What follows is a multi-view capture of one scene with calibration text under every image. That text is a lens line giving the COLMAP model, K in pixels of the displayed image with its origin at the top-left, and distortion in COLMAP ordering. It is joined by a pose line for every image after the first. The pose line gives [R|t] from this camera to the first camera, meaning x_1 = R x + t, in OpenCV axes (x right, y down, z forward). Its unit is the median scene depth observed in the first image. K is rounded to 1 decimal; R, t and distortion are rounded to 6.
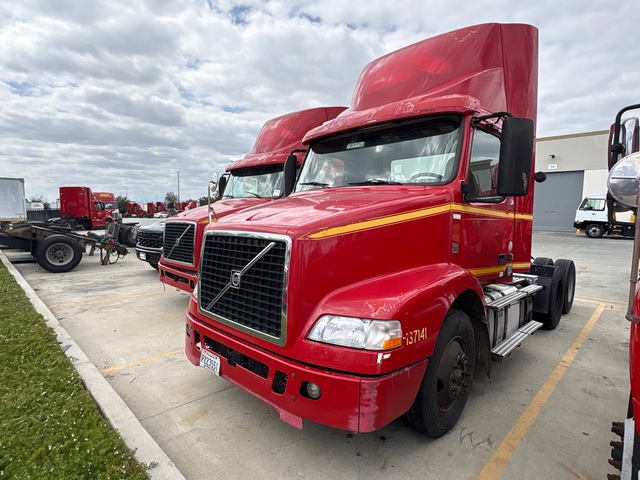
lens RADIAL K [[360.0, 0, 305.1], [0, 360.0, 239.8], [0, 0, 1]] dist [-0.001089, 0.000015]
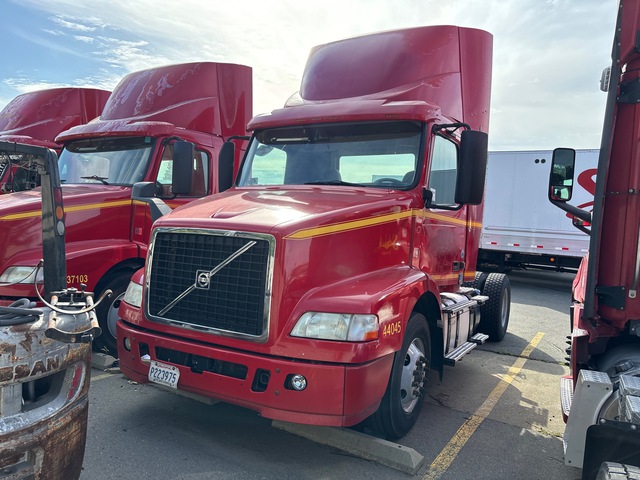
lens RADIAL K [[497.1, 0, 319.4], [0, 497.1, 248.4], [0, 0, 1]] dist [0.004439, 0.000884]
pose [[0.966614, 0.020878, 0.255384, -0.210047], [-0.019923, 0.999782, -0.006326, 0.026267], [-0.255460, 0.001027, 0.966819, -0.290077]]
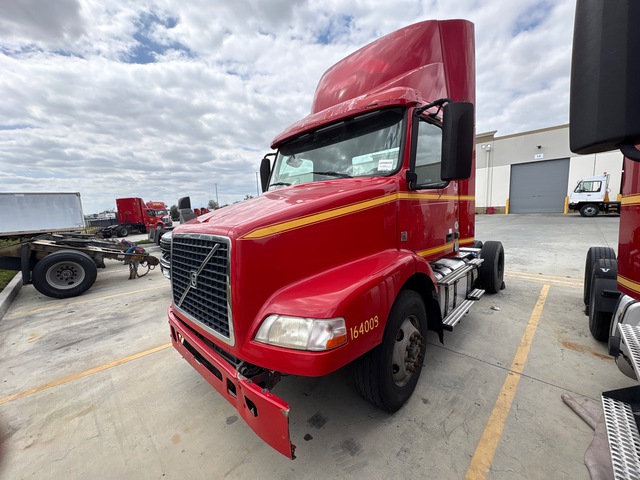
lens RADIAL K [[267.2, 0, 308.0], [0, 267.2, 239.1], [0, 0, 1]] dist [0.001615, 0.000076]
pose [[0.997509, -0.070540, 0.000659, 0.131093], [0.070415, 0.996227, 0.050722, -0.021380], [-0.004234, -0.050549, 0.998713, 0.208749]]
